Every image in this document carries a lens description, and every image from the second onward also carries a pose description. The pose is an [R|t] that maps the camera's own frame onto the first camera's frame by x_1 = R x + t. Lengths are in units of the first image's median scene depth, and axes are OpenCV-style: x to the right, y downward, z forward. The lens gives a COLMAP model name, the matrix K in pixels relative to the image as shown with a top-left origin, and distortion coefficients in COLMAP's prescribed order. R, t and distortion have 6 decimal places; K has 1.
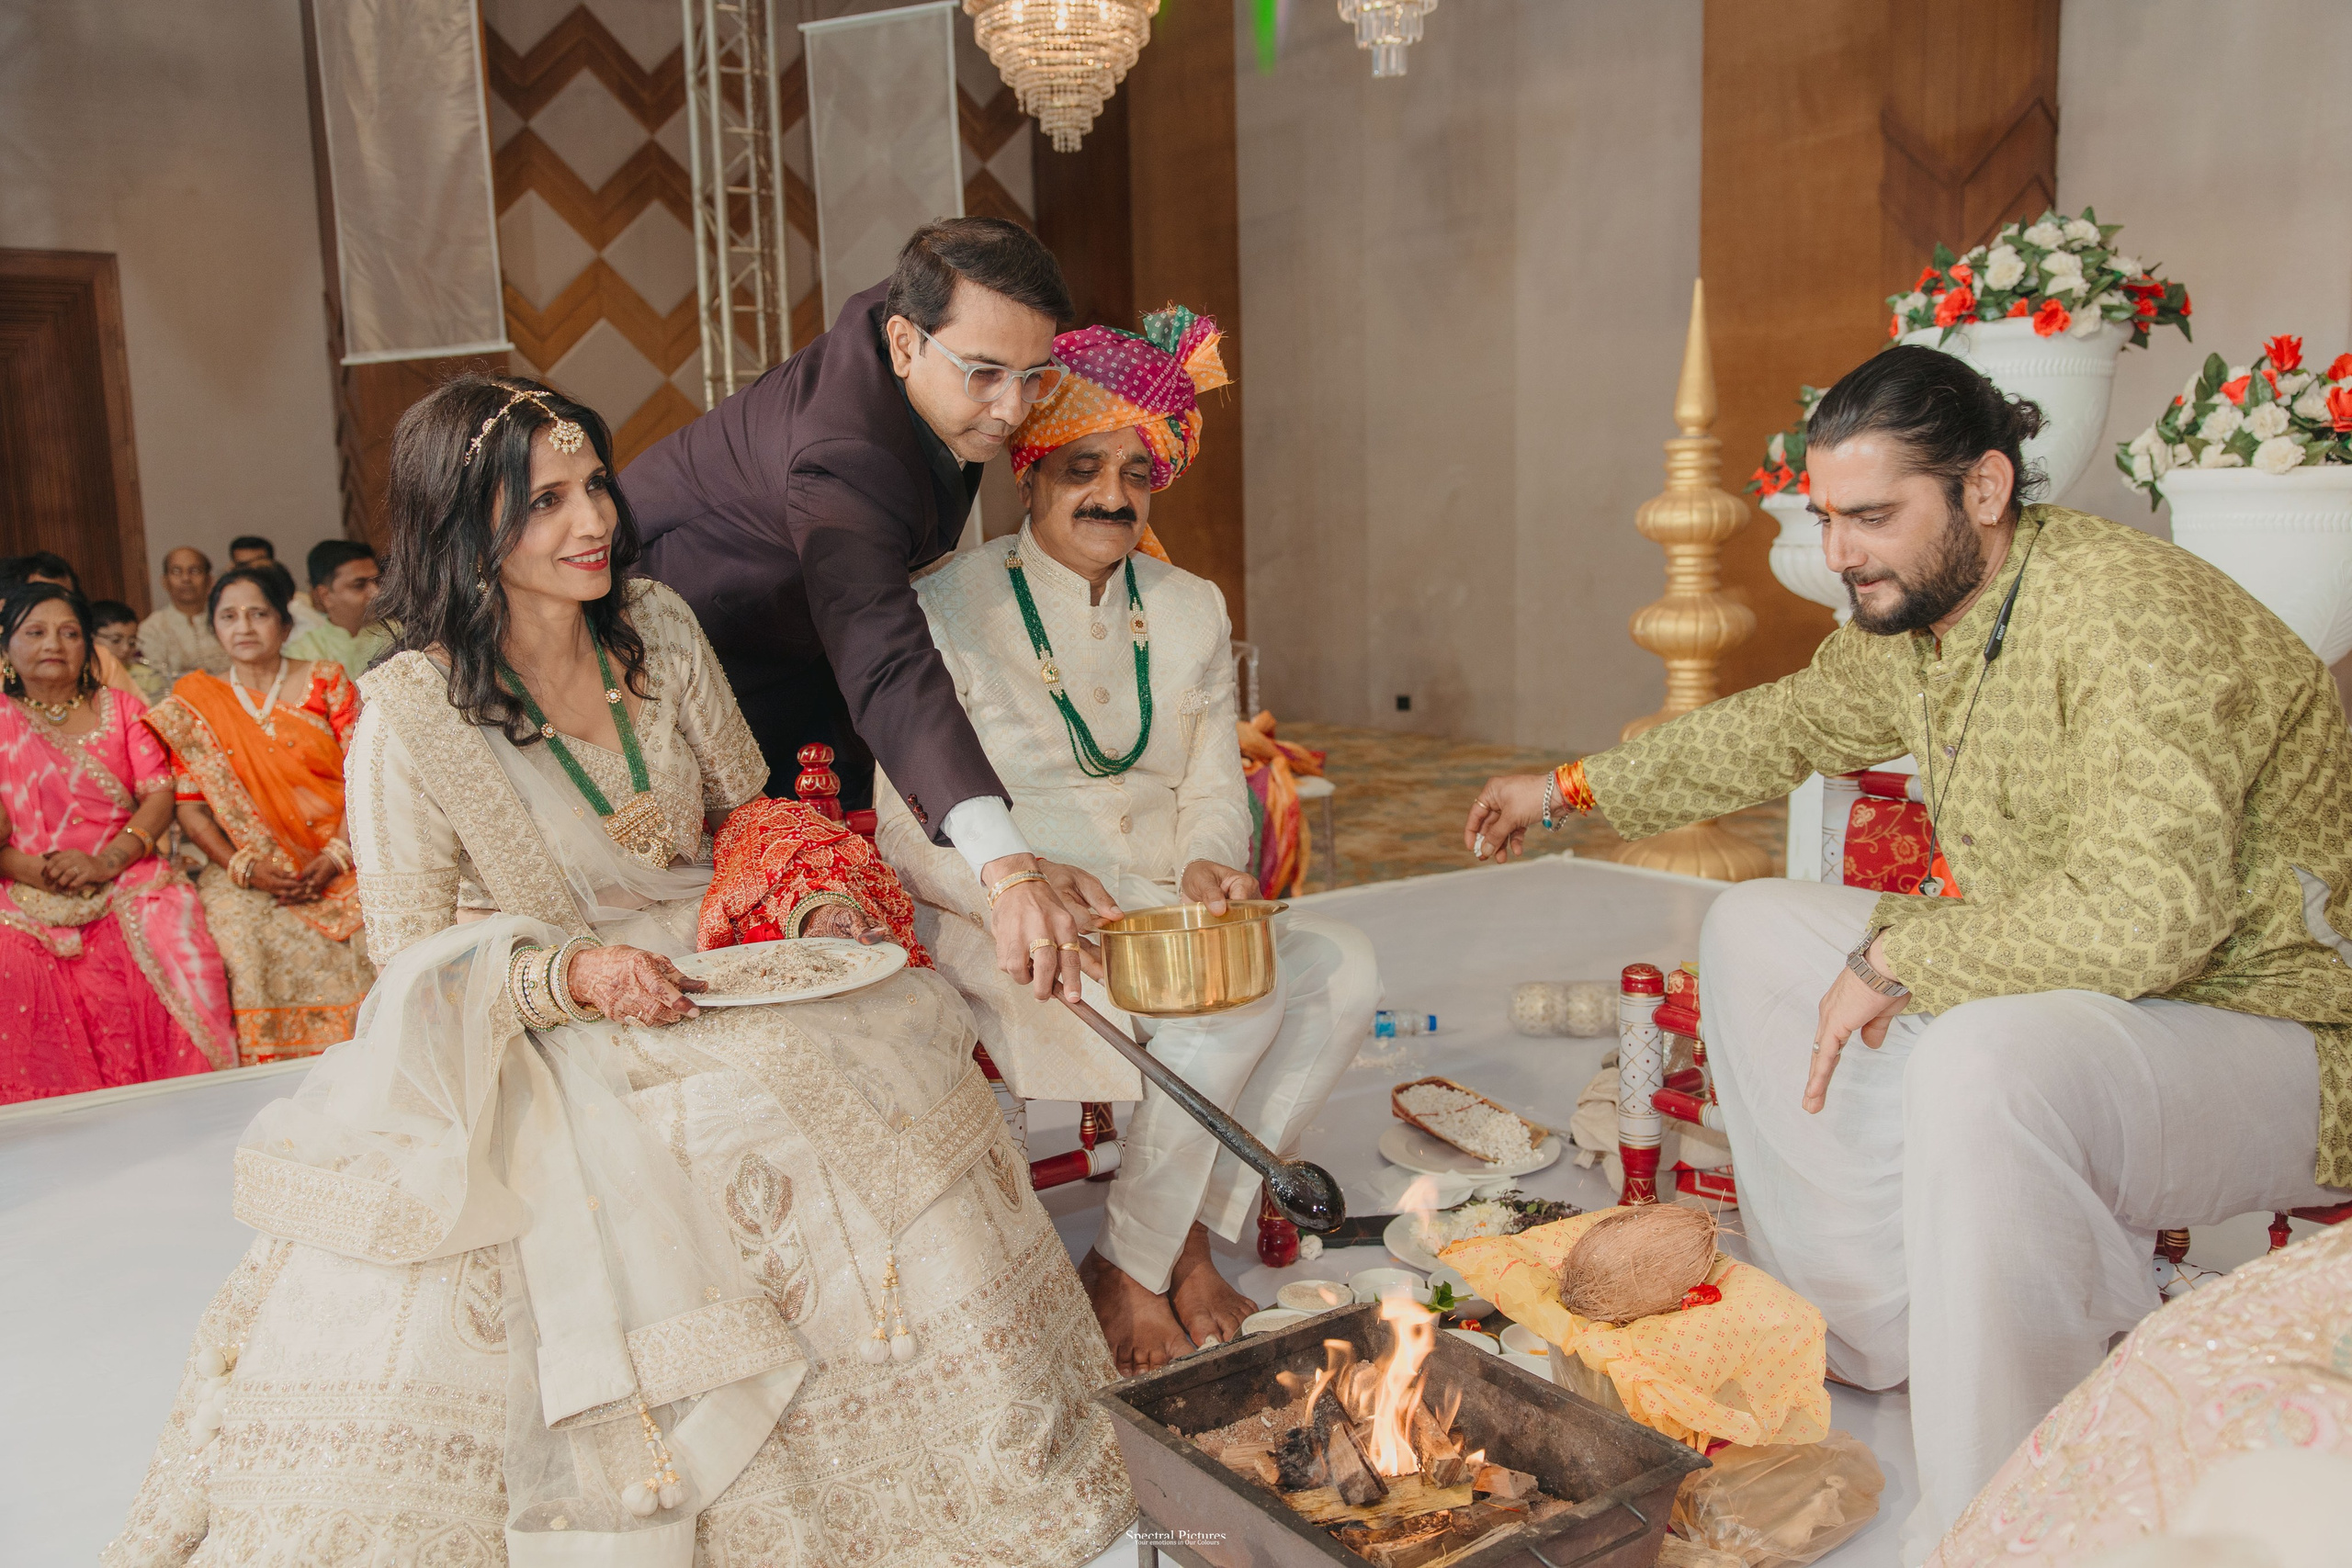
lens RADIAL K [[1992.4, 0, 1176.0], [0, 1992.4, 784.0], [0, 0, 1]] dist [0.026159, 0.003763]
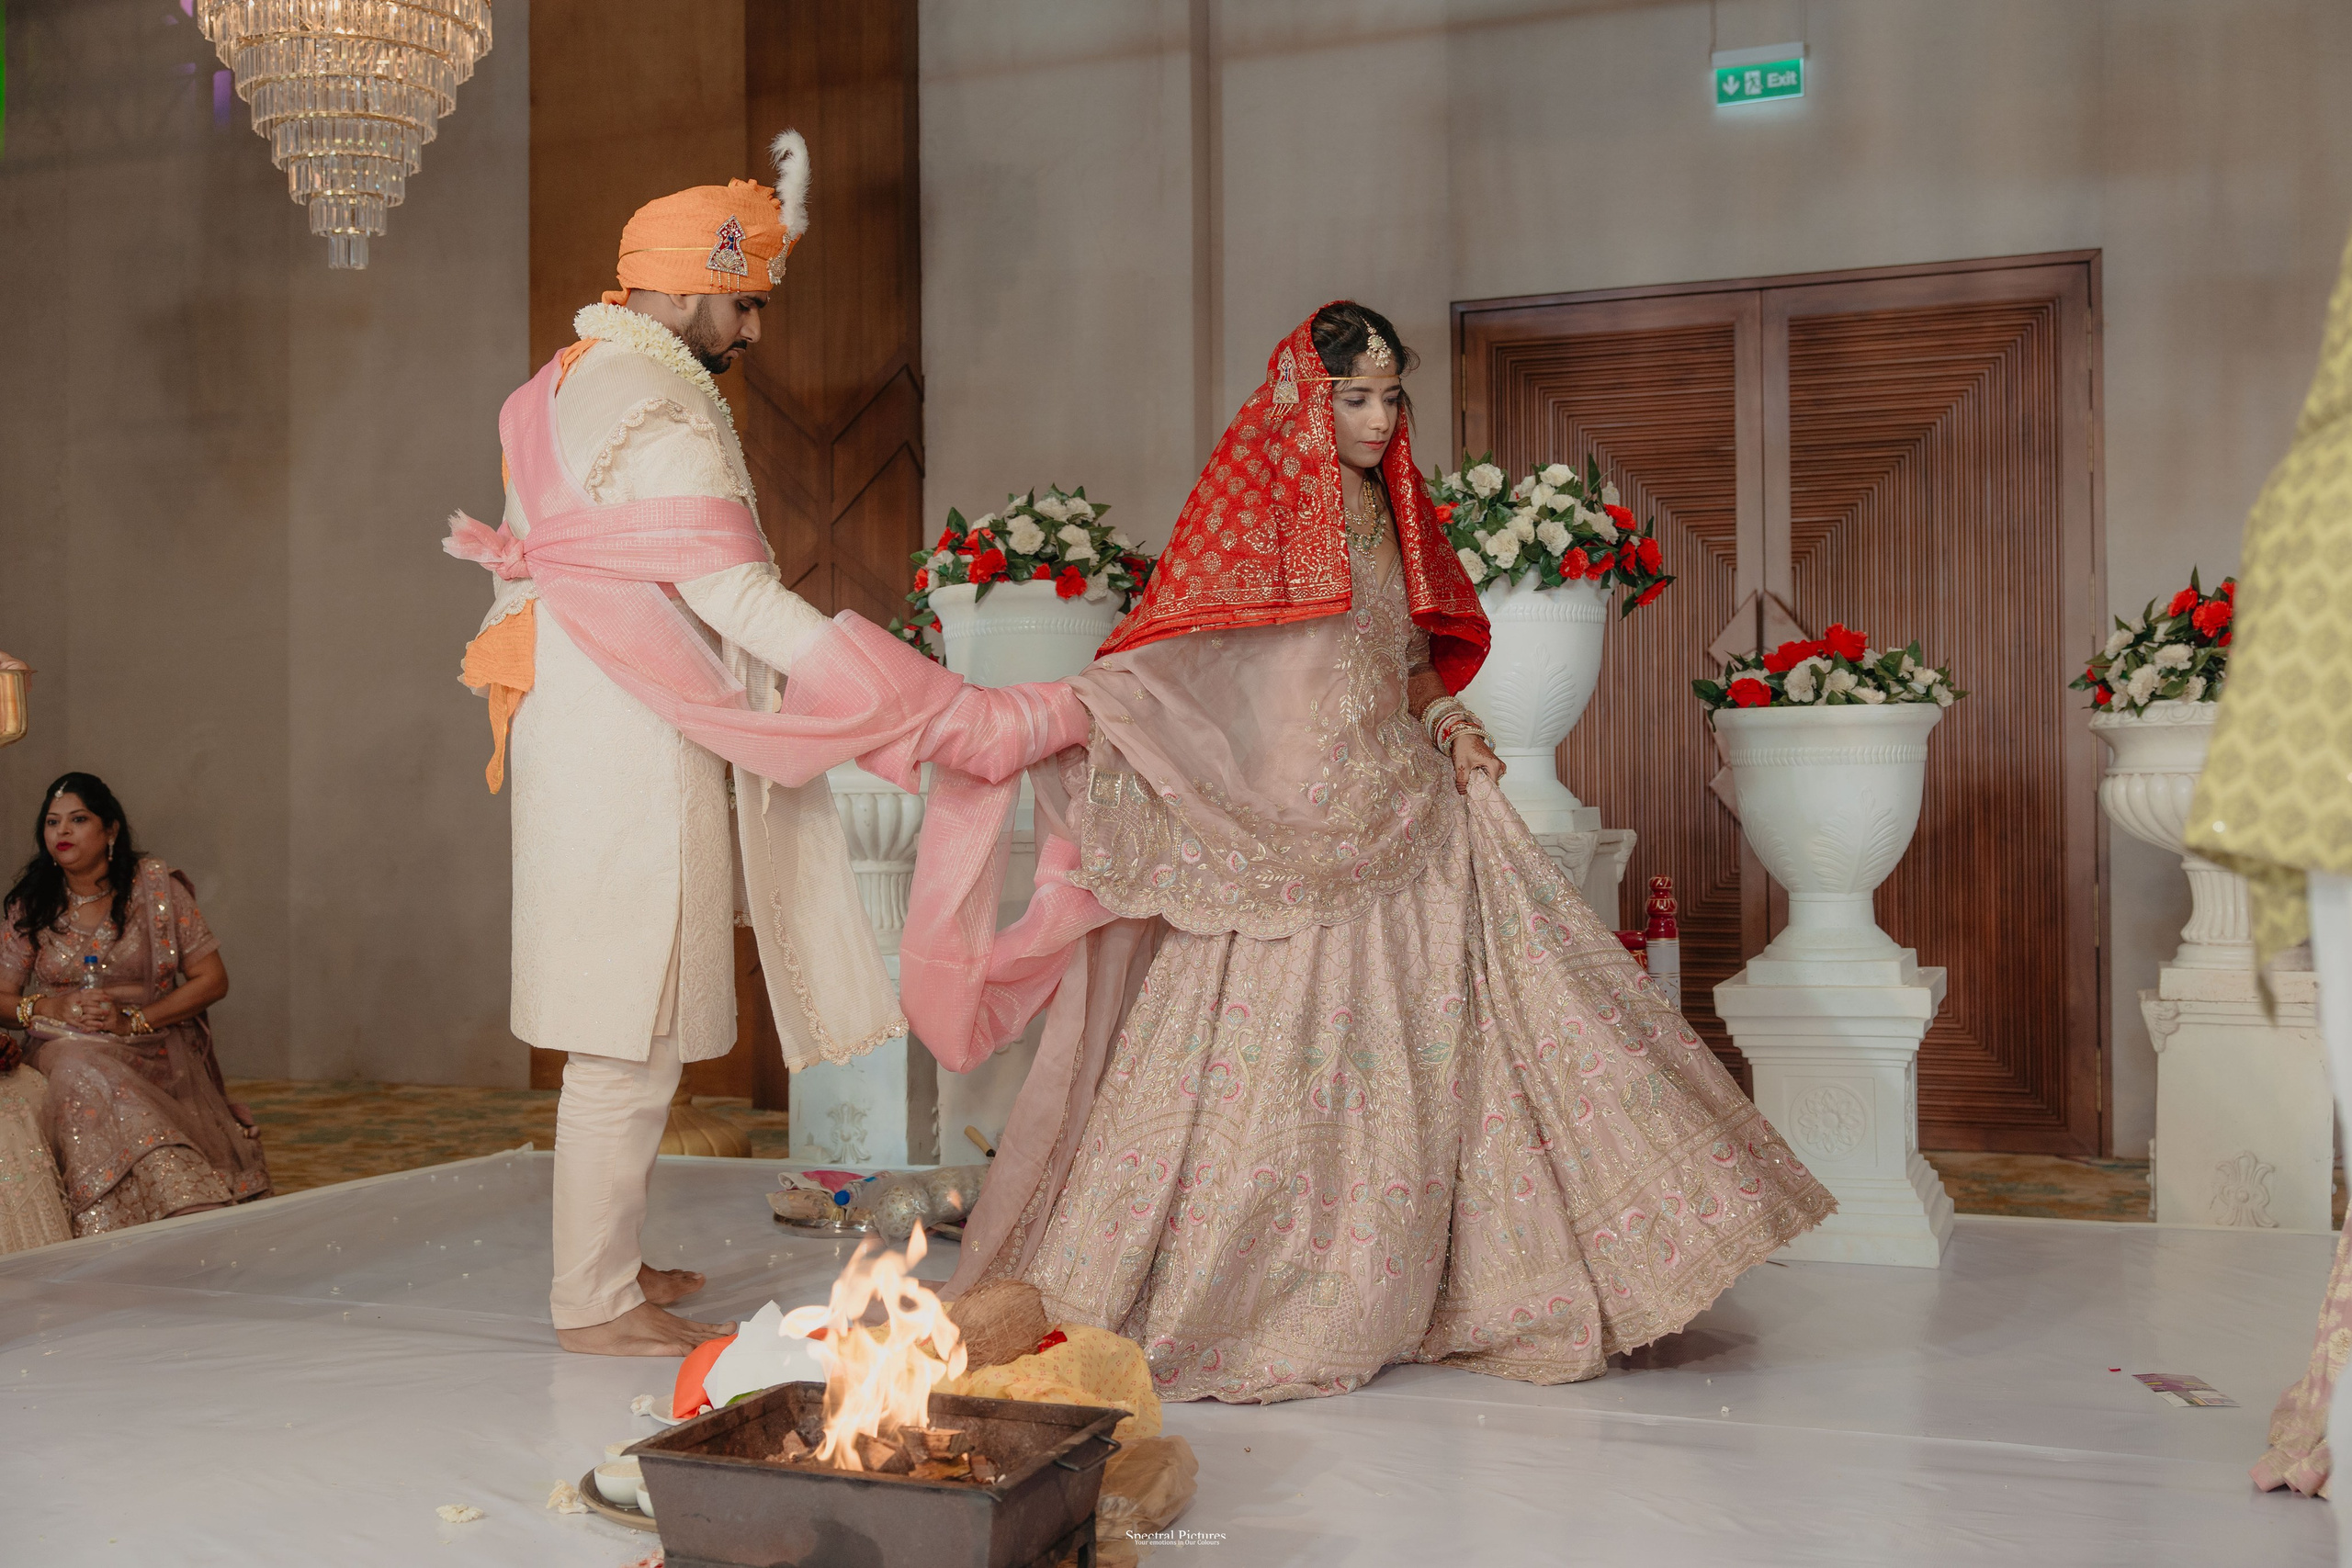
lens RADIAL K [[2549.5, 0, 1176.0], [0, 2549.5, 784.0], [0, 0, 1]] dist [0.169847, 0.004363]
pose [[0.853437, 0.019440, 0.520833, -0.238477], [0.056140, 0.990061, -0.128946, 0.060778], [-0.518163, 0.139286, 0.843864, -0.196844]]
